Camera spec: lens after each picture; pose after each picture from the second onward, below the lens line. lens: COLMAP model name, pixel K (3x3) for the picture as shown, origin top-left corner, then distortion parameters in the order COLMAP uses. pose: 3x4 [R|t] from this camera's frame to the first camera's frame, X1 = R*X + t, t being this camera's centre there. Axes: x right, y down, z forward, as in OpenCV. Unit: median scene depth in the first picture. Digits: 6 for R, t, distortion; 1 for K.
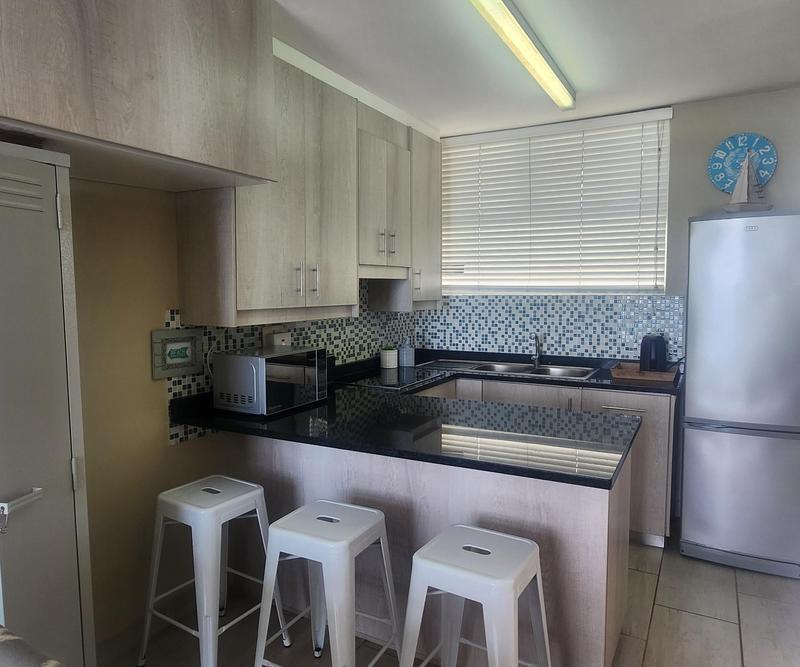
lens RADIAL K [[572.7, 0, 392.8], [0, 572.7, 334.3], [0, 0, 1]] dist [-0.003780, 0.002173]
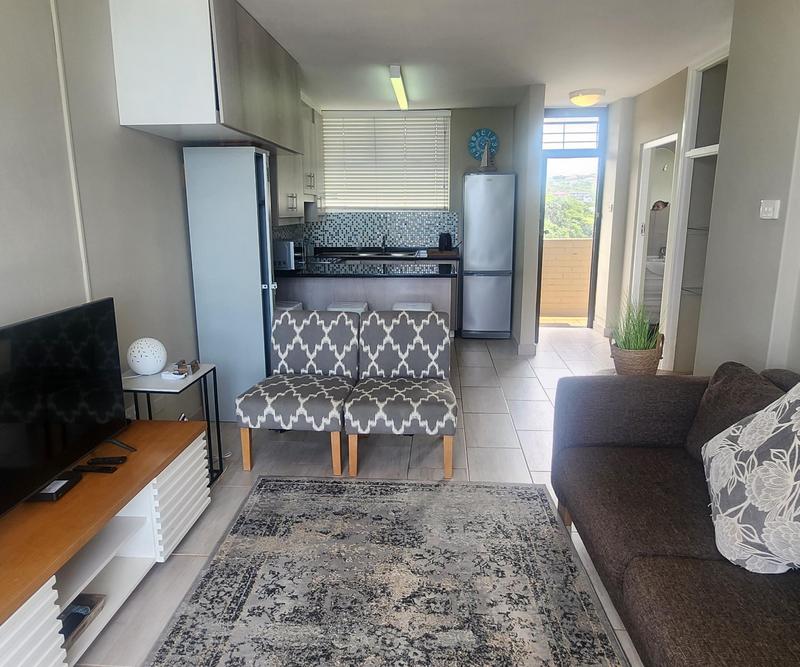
lens RADIAL K [[572.7, 0, 401.8], [0, 572.7, 329.3], [0, 0, 1]] dist [-0.003780, 0.002173]
pose [[0.901571, -0.084019, 0.424394, -0.501390], [0.029832, 0.990699, 0.132759, 0.059558], [-0.431601, -0.107031, 0.895693, -0.670998]]
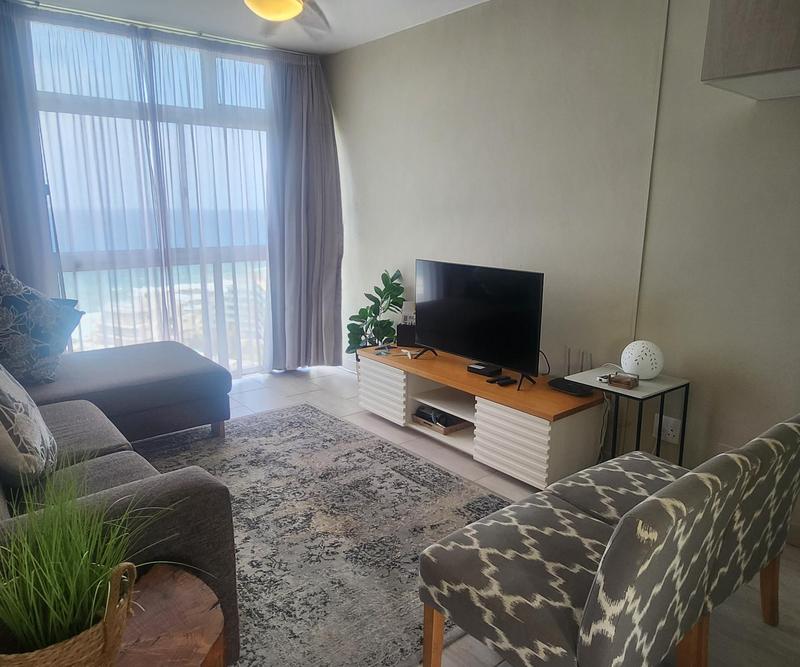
lens RADIAL K [[572.7, 0, 396.6], [0, 572.7, 333.7], [0, 0, 1]] dist [-0.003780, 0.002173]
pose [[-0.374292, 0.203990, -0.904596, 2.048239], [-0.076058, 0.965464, 0.249186, -0.142590], [0.924187, 0.162070, -0.345850, 1.899681]]
